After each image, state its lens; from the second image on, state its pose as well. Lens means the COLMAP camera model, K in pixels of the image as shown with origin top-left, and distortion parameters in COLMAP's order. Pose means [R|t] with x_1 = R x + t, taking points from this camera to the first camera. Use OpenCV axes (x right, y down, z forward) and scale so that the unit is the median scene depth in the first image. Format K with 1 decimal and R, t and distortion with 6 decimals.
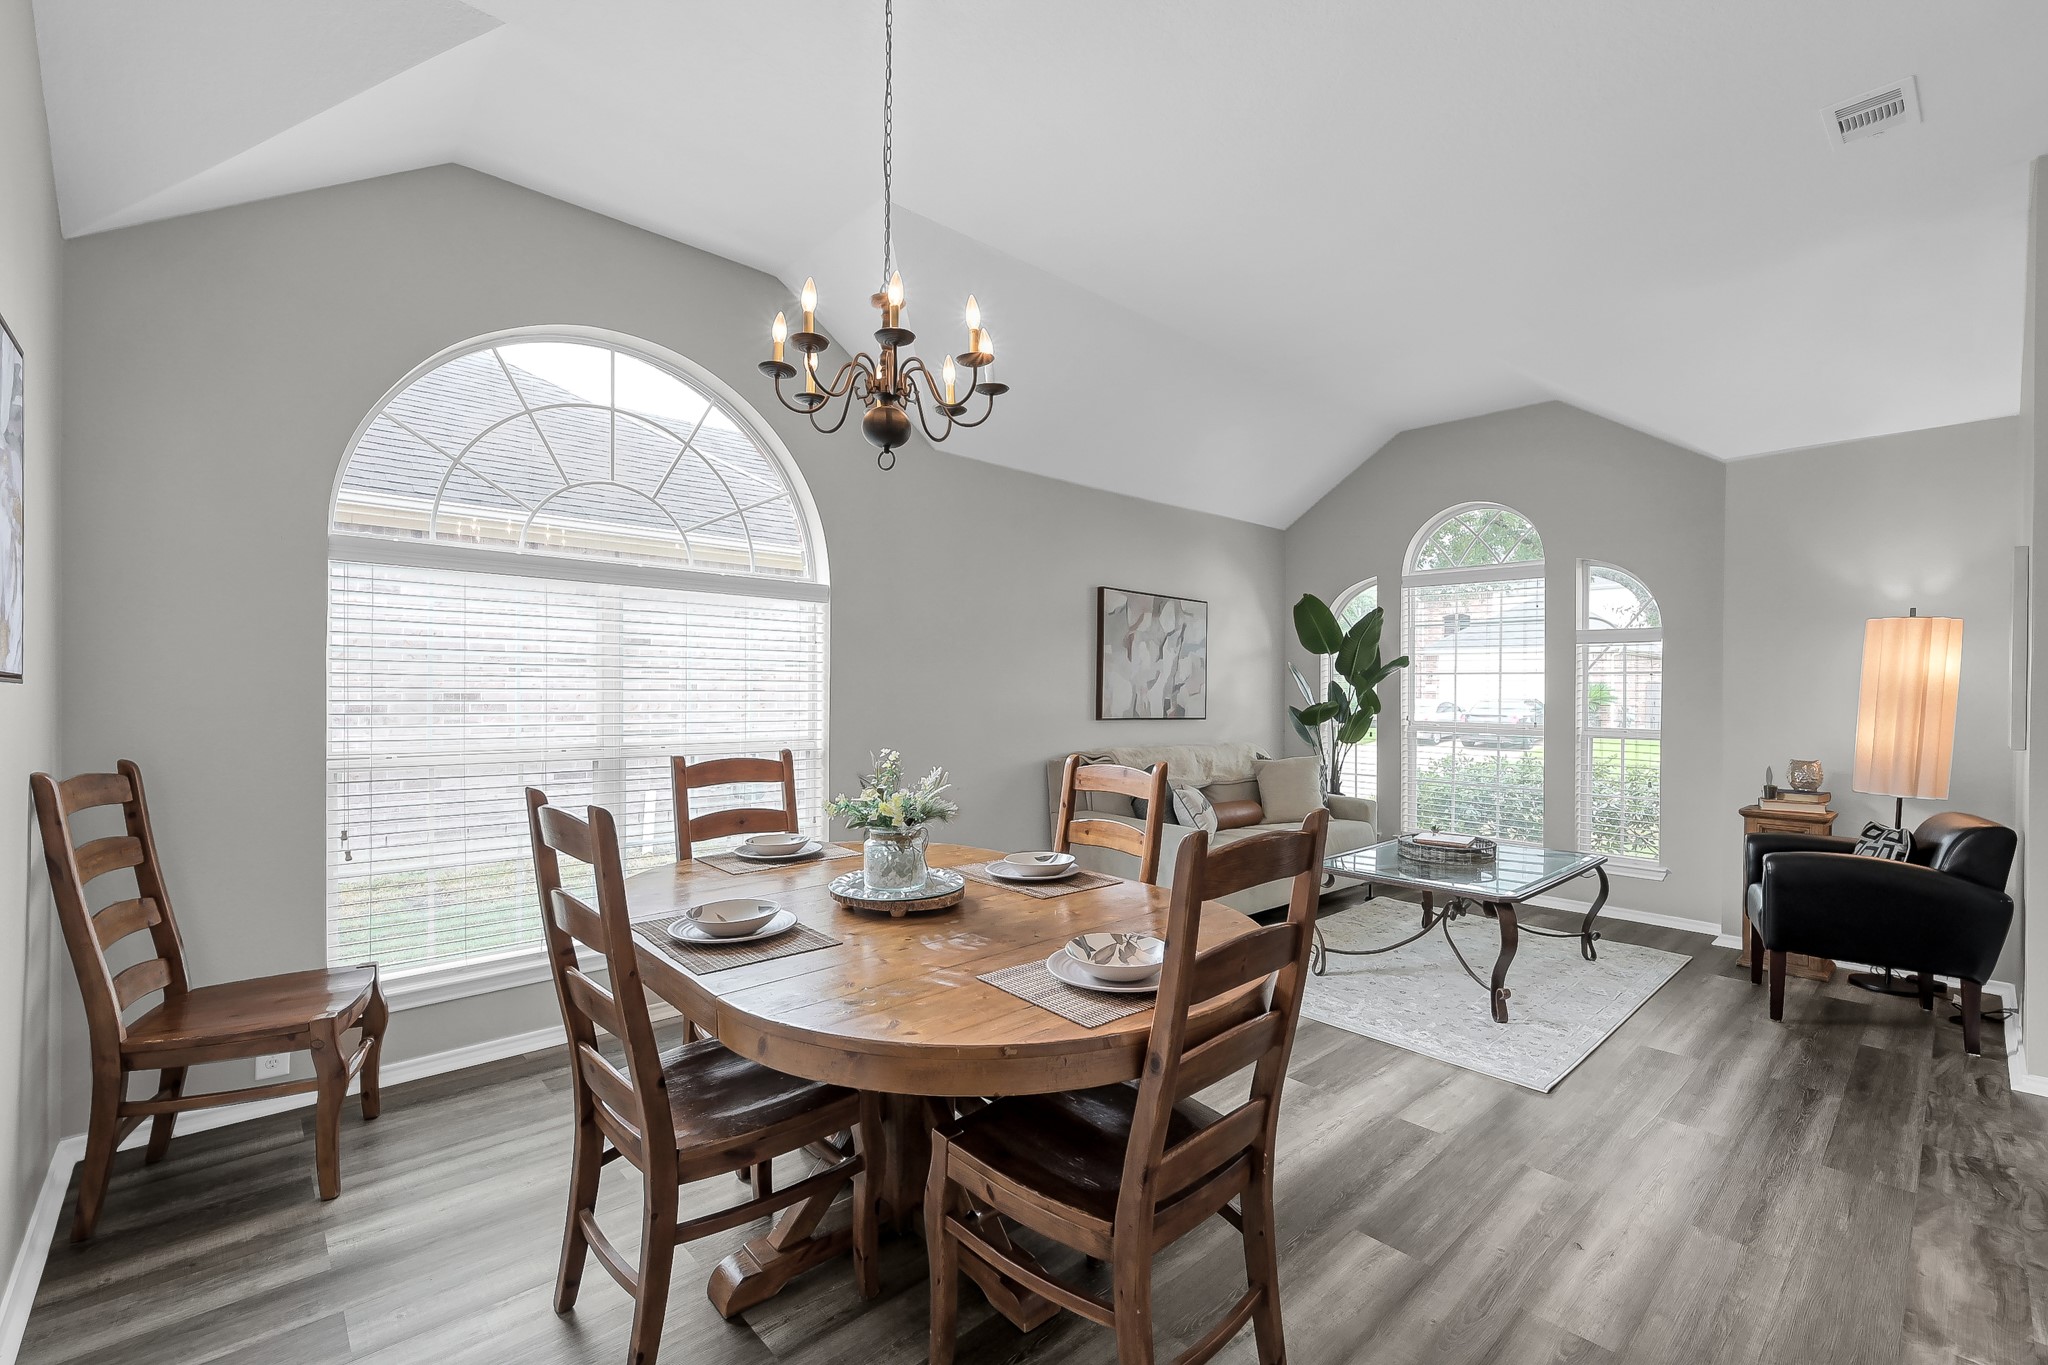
lens RADIAL K [[865.9, 0, 1024.0], [0, 865.9, 682.5], [0, 0, 1]] dist [0.003219, 0.000599]
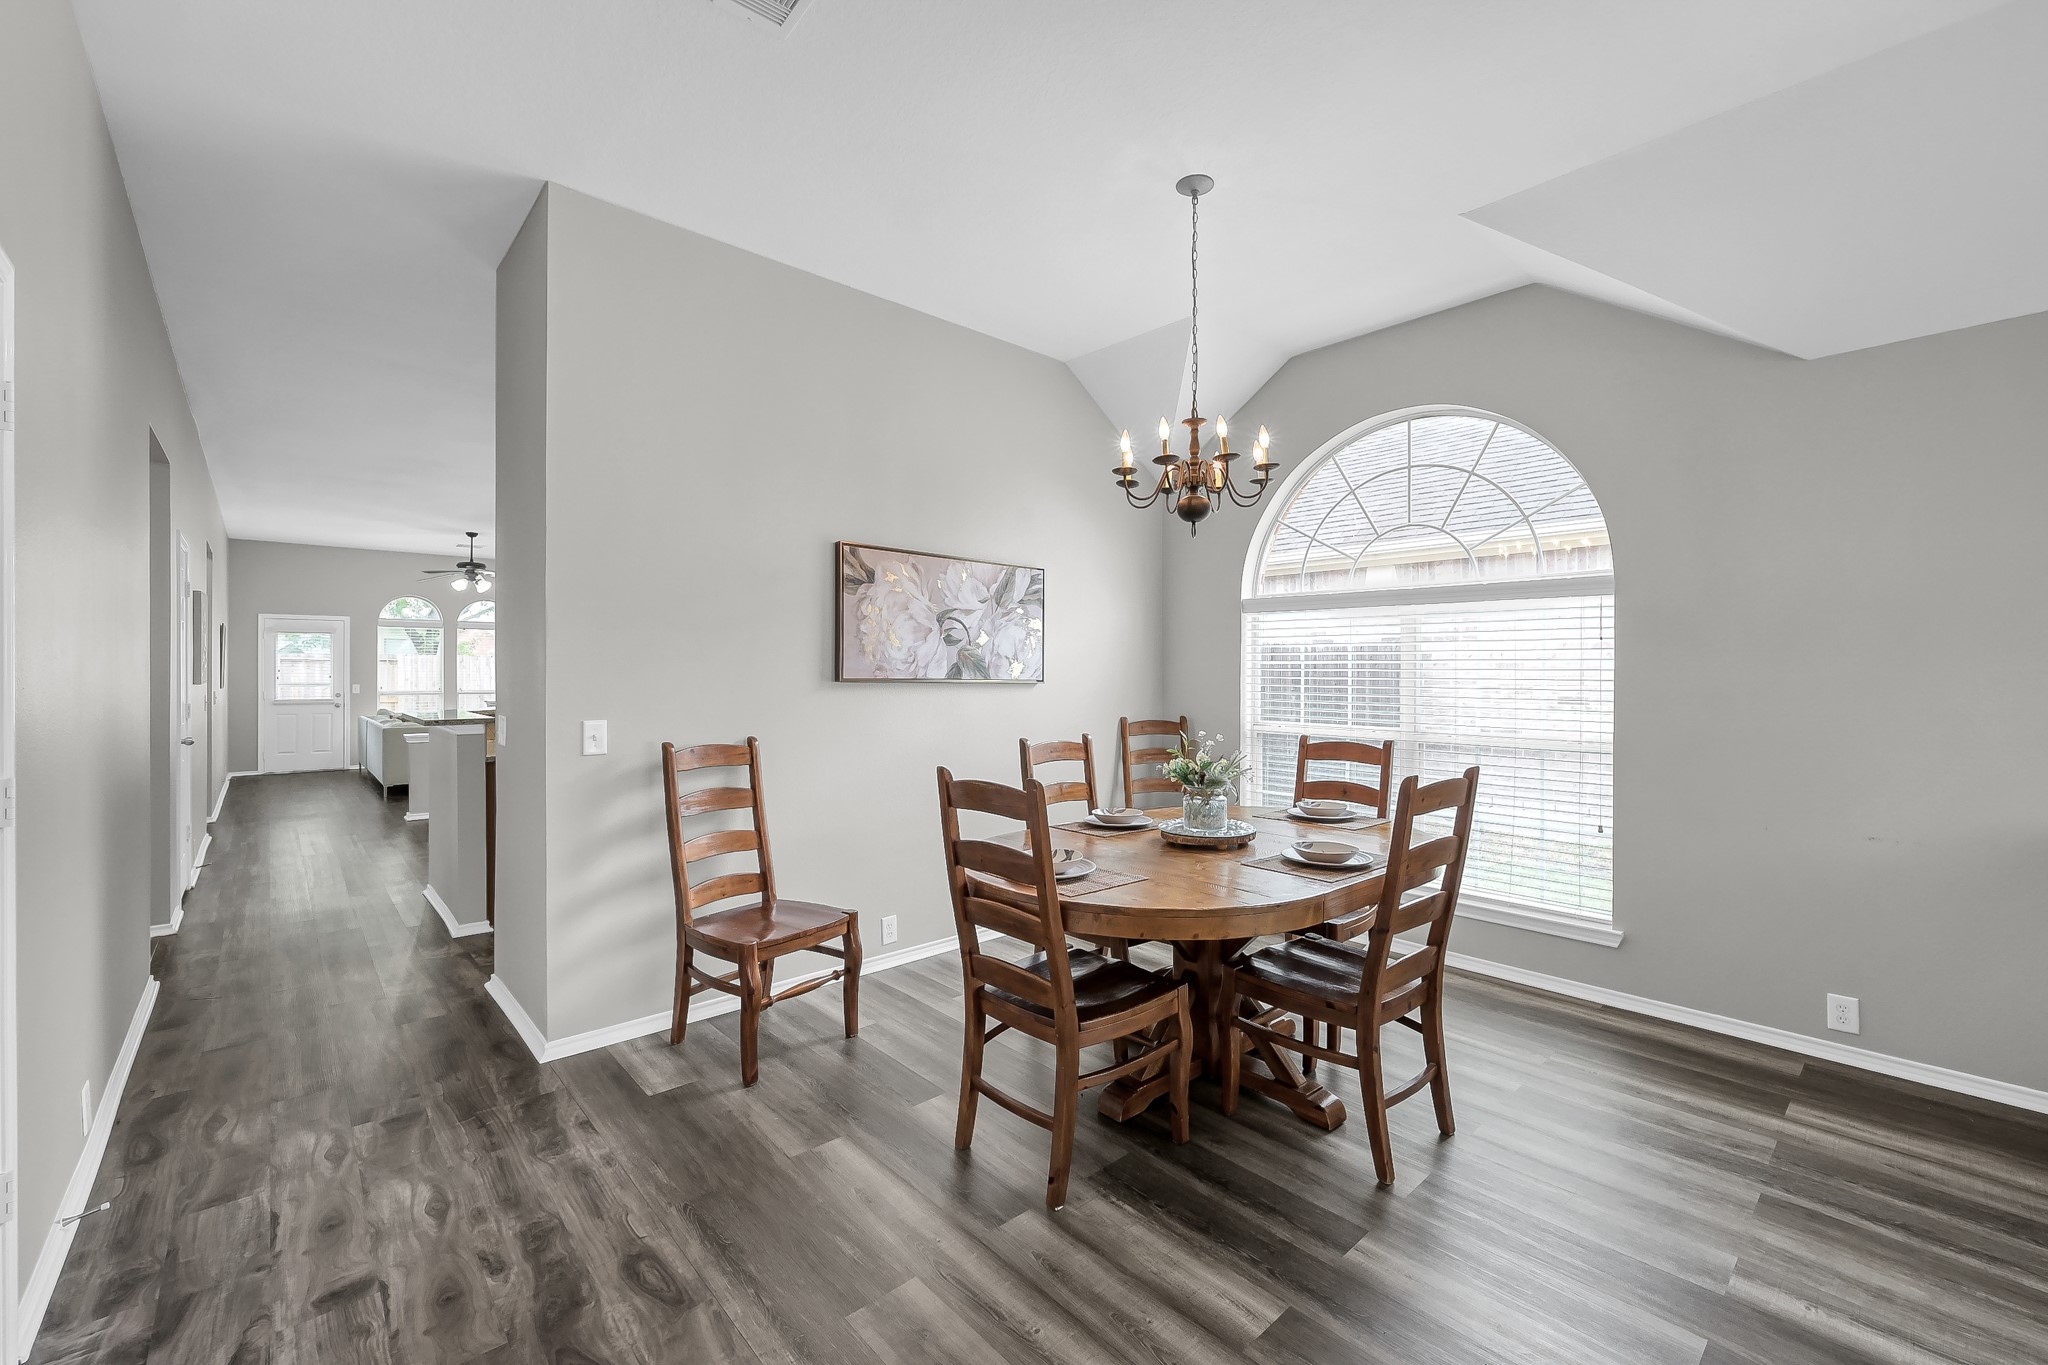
lens RADIAL K [[838.7, 0, 1021.9], [0, 838.7, 671.5], [0, 0, 1]] dist [-0.002097, 0.000194]
pose [[-0.013065, -0.008815, -0.999876, 0.918121], [0.010114, 0.999909, -0.008948, -0.011808], [0.999863, -0.010229, -0.012975, 0.546931]]
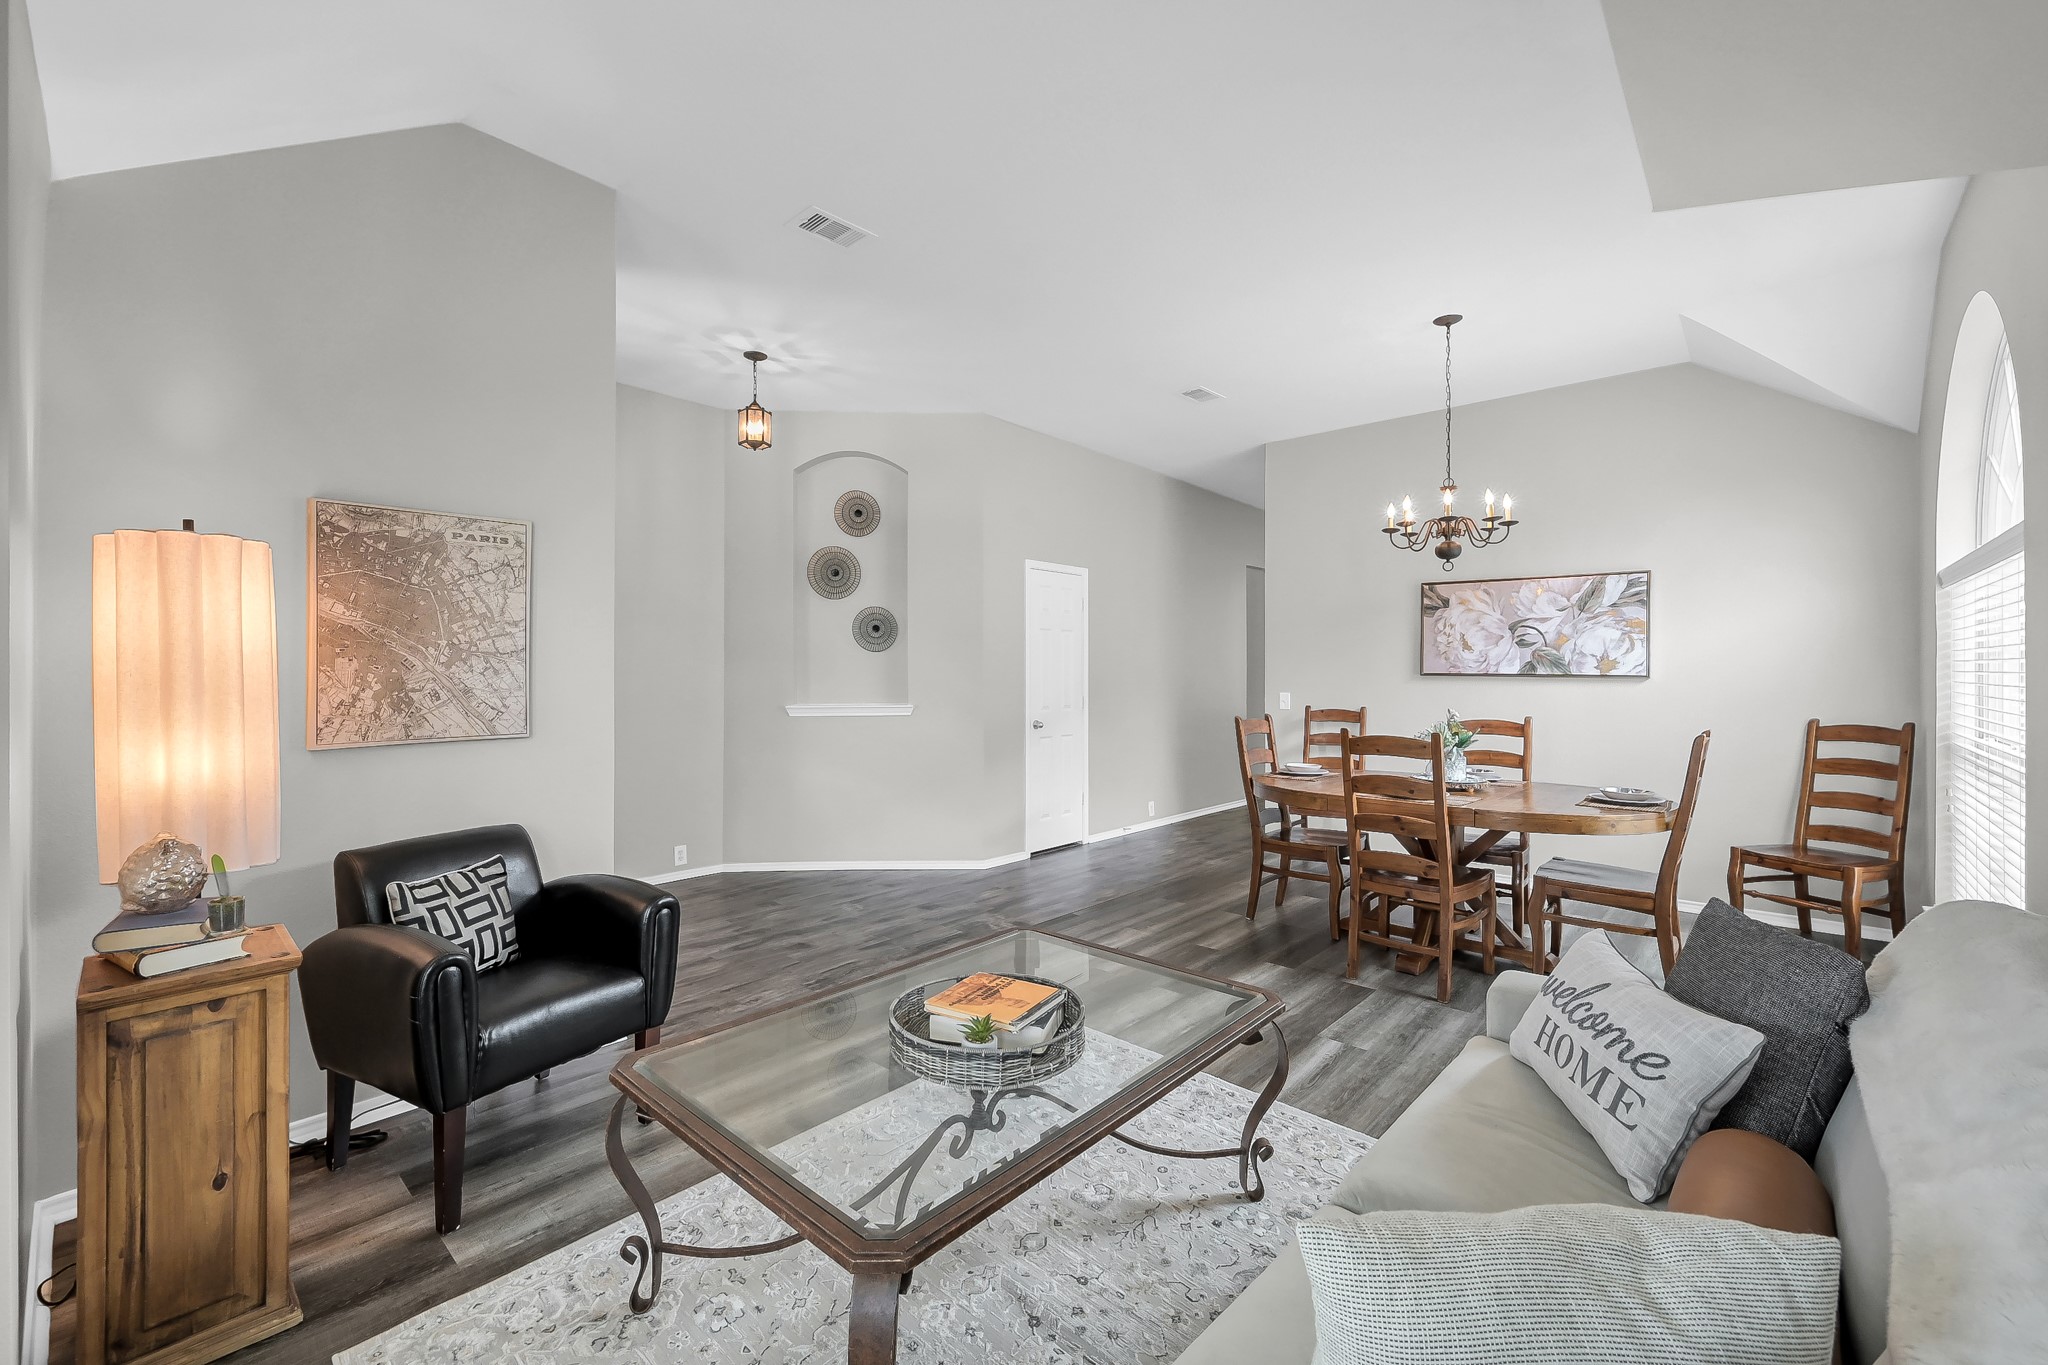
lens RADIAL K [[838.7, 0, 1021.9], [0, 838.7, 671.5], [0, 0, 1]] dist [-0.002097, 0.000194]
pose [[-0.995385, -0.009213, -0.095515, 0.751120], [-0.007812, 0.999856, -0.015034, 0.017501], [0.095640, -0.014219, -0.995314, 2.118028]]
